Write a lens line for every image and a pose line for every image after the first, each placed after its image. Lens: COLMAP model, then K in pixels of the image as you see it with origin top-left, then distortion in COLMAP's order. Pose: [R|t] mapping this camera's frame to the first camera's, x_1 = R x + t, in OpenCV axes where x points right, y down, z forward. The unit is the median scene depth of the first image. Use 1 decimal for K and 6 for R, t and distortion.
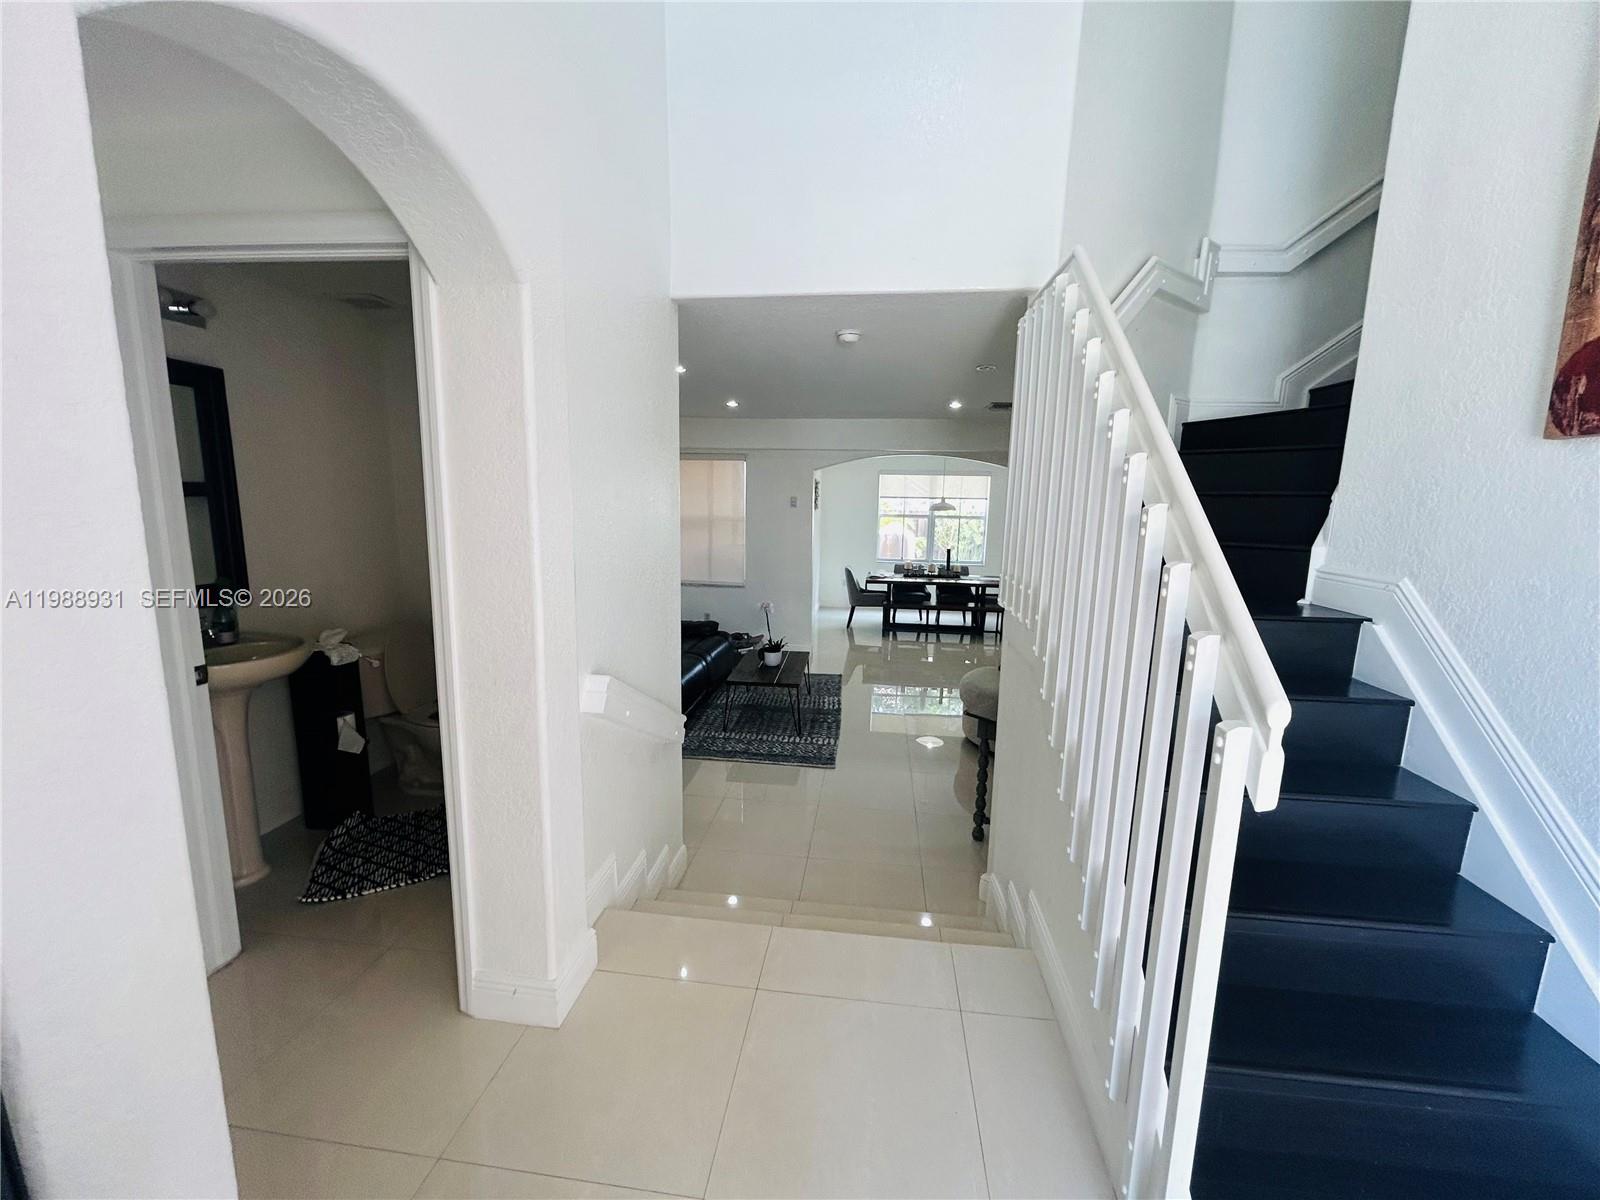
lens RADIAL K [[648.7, 0, 787.7], [0, 648.7, 606.8], [0, 0, 1]] dist [0.003604, 0.001179]
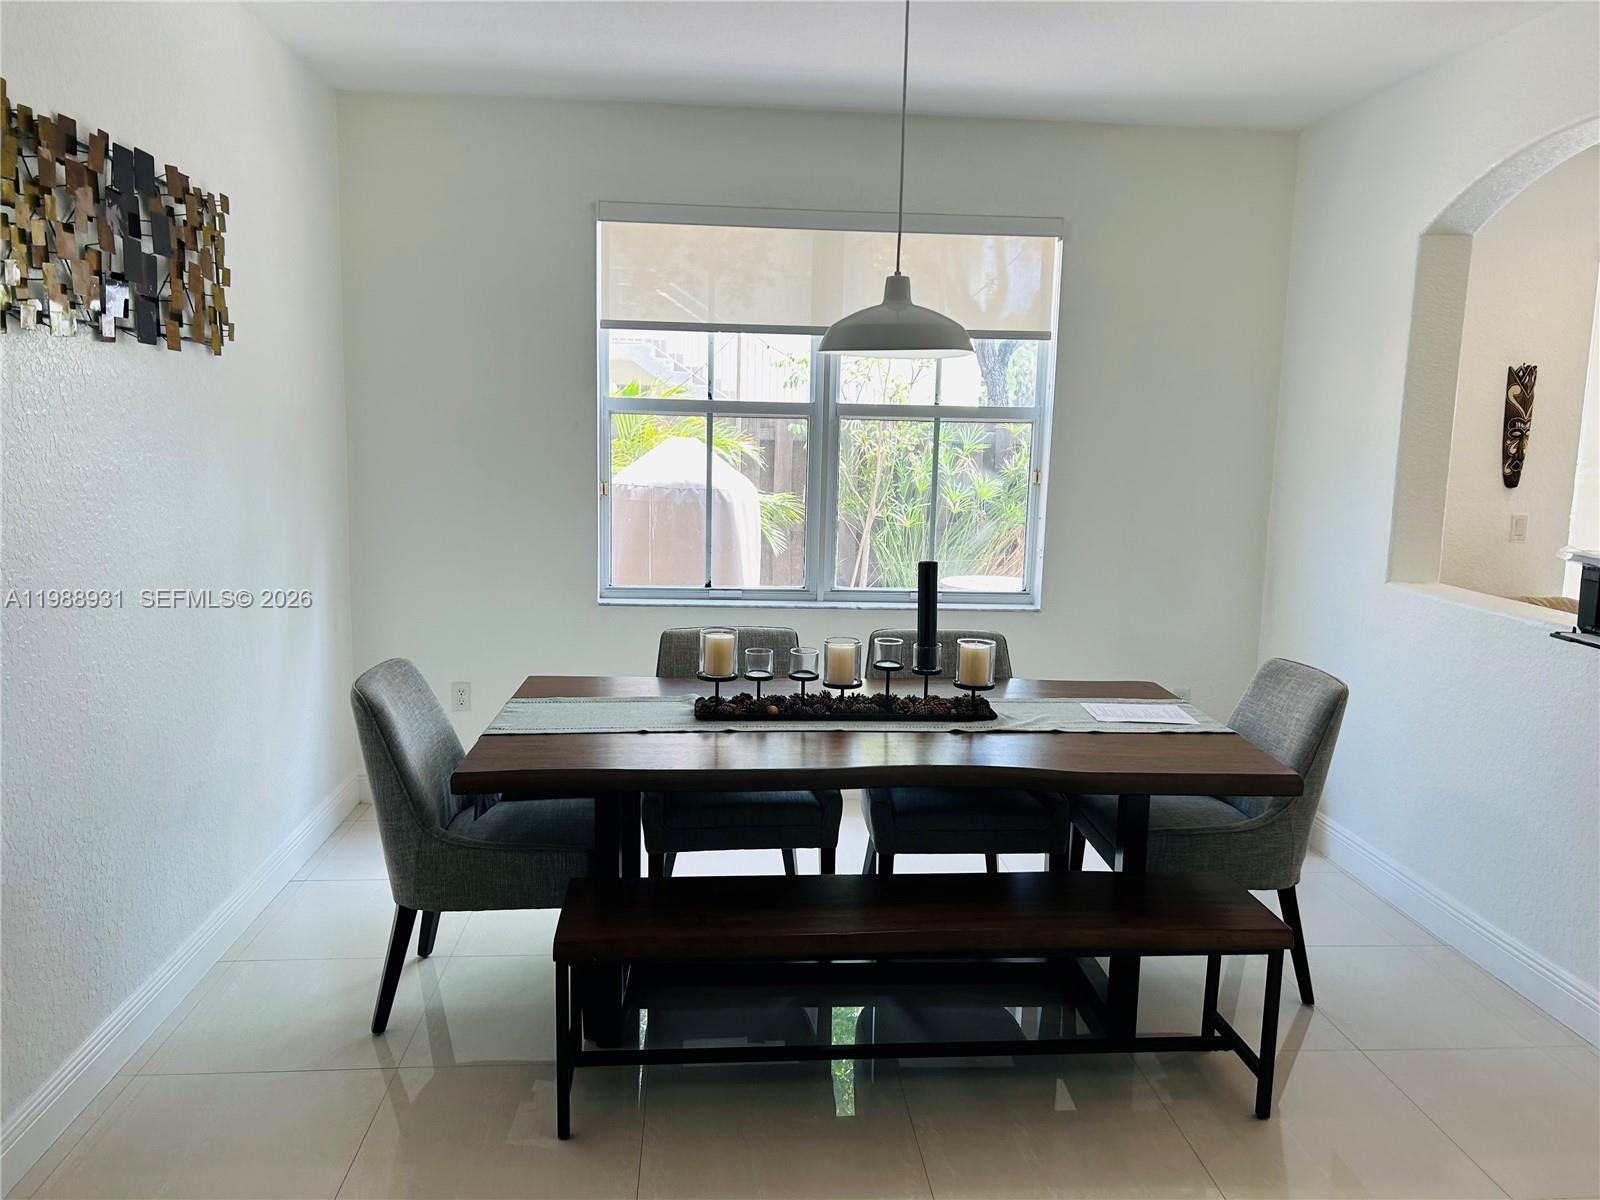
lens RADIAL K [[1193.5, 0, 802.2], [0, 1193.5, 604.4], [0, 0, 1]] dist [0.056491, -0.033102]
pose [[0.976741, -0.028116, 0.212573, 0.137166], [0.030230, 0.999520, -0.006702, -0.075609], [-0.212283, 0.012972, 0.977122, 0.662196]]
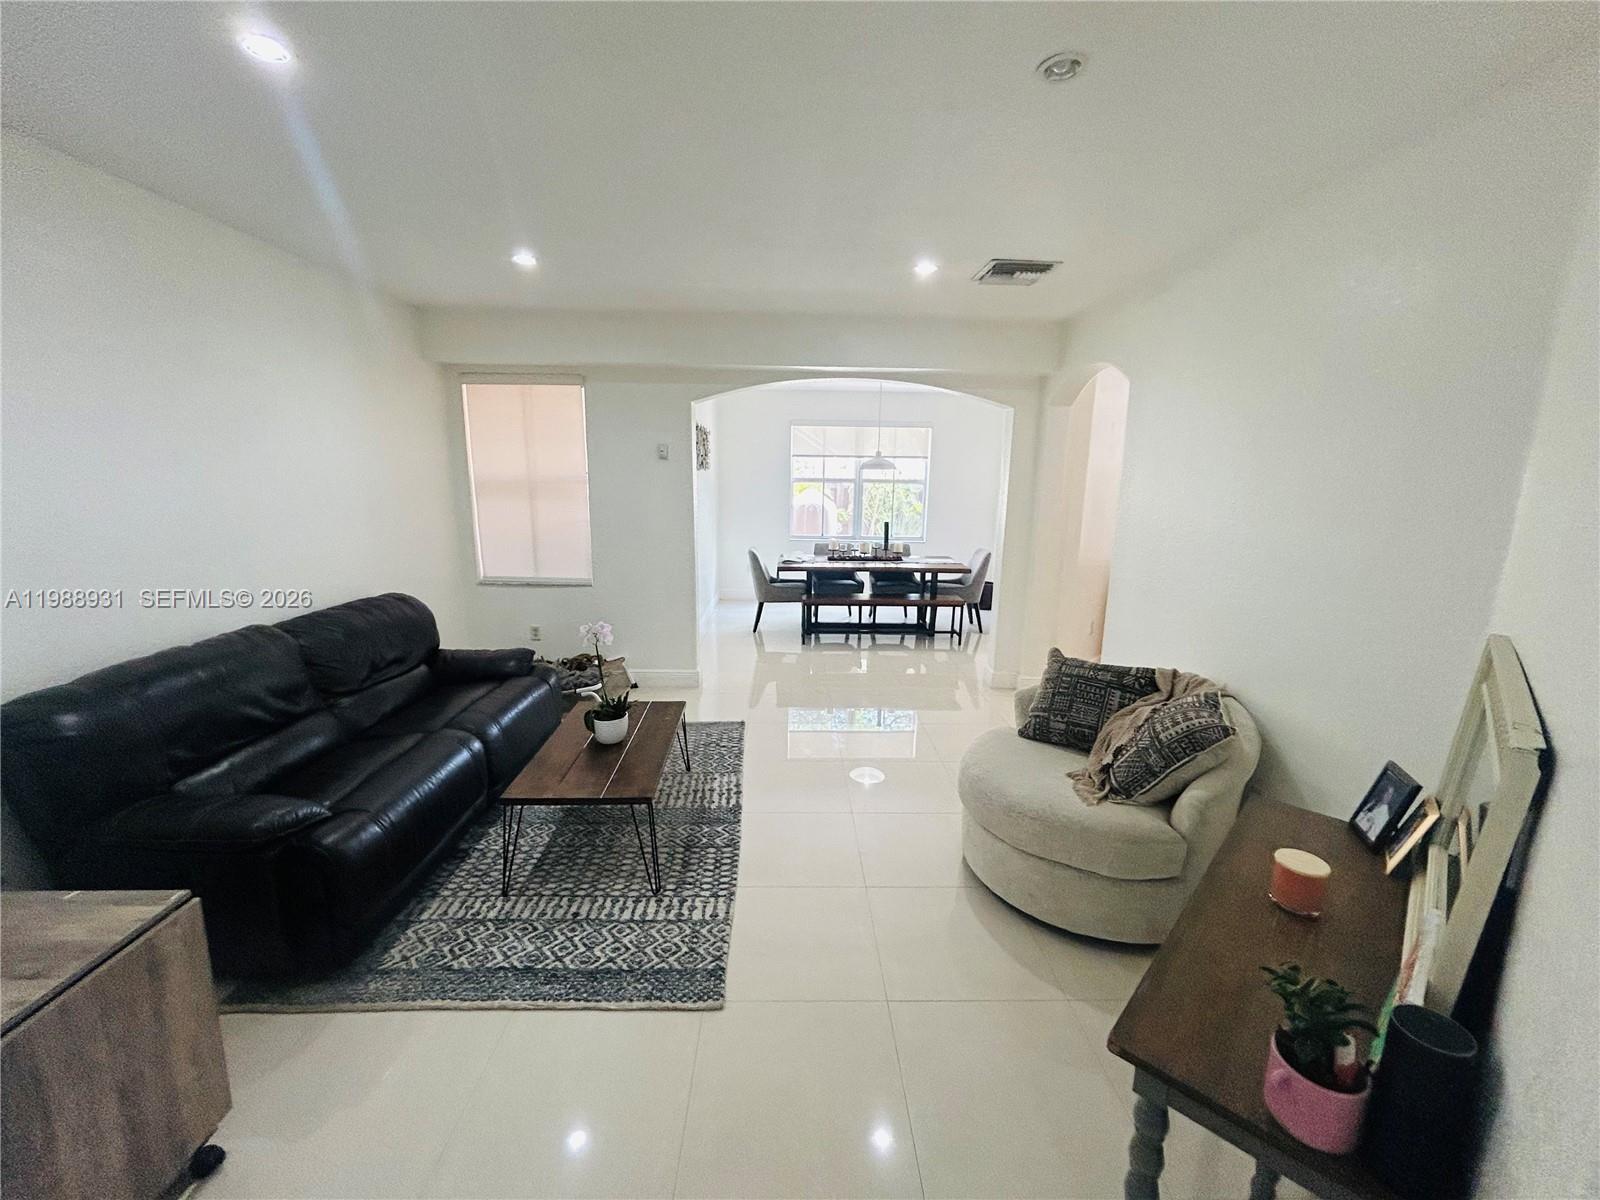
lens RADIAL K [[648.7, 0, 802.3], [0, 648.7, 603.1], [0, 0, 1]] dist [0.003604, 0.001179]
pose [[0.987102, -0.032505, 0.156755, 0.032004], [0.027542, 0.999051, 0.033734, -0.023703], [-0.157703, -0.028982, 0.987061, 0.269633]]
